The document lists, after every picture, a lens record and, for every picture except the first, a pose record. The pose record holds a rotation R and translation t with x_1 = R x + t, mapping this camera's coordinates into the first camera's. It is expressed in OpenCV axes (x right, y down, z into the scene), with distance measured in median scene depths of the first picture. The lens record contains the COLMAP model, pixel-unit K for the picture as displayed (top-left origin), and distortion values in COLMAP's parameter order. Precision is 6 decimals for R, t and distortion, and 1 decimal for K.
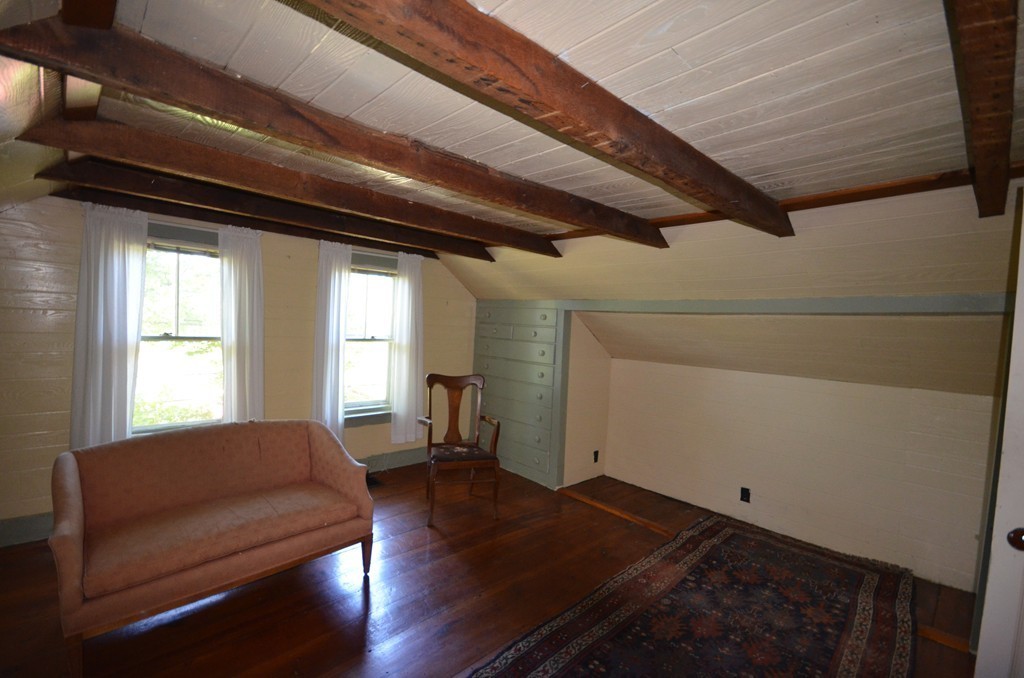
lens RADIAL K [[450.2, 0, 512.5], [0, 450.2, 343.2], [0, 0, 1]] dist [0.000509, -0.000060]
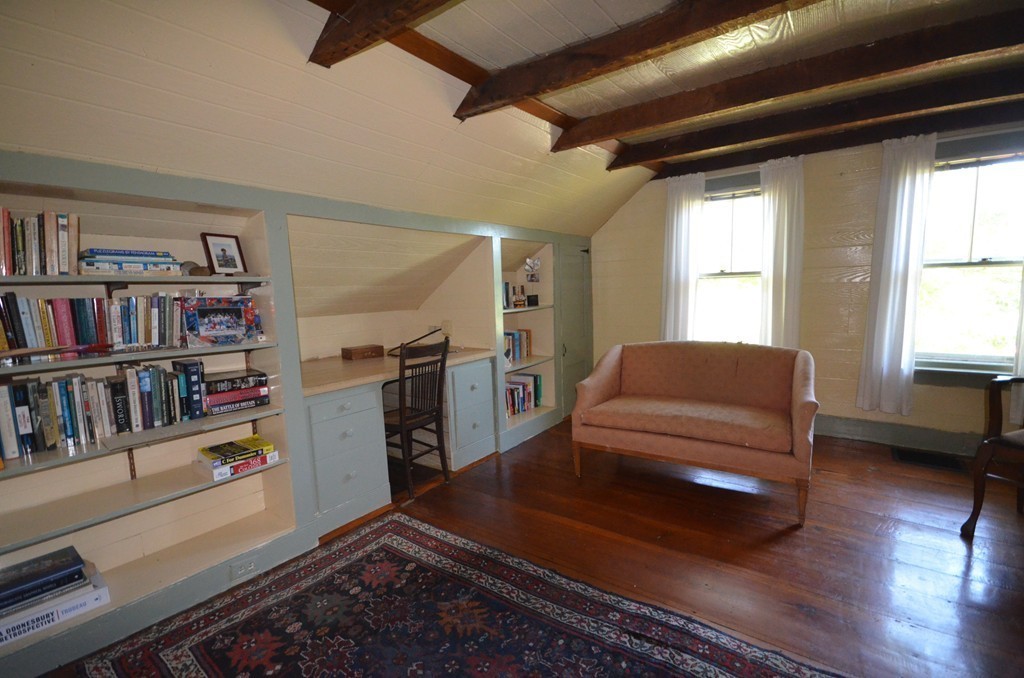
lens RADIAL K [[450.2, 0, 512.5], [0, 450.2, 343.2], [0, 0, 1]] dist [0.000509, -0.000060]
pose [[0.148616, 0.069002, -0.986485, 0.330035], [-0.003506, 0.997593, 0.069251, 0.086382], [0.988889, -0.006834, 0.148500, 0.259486]]
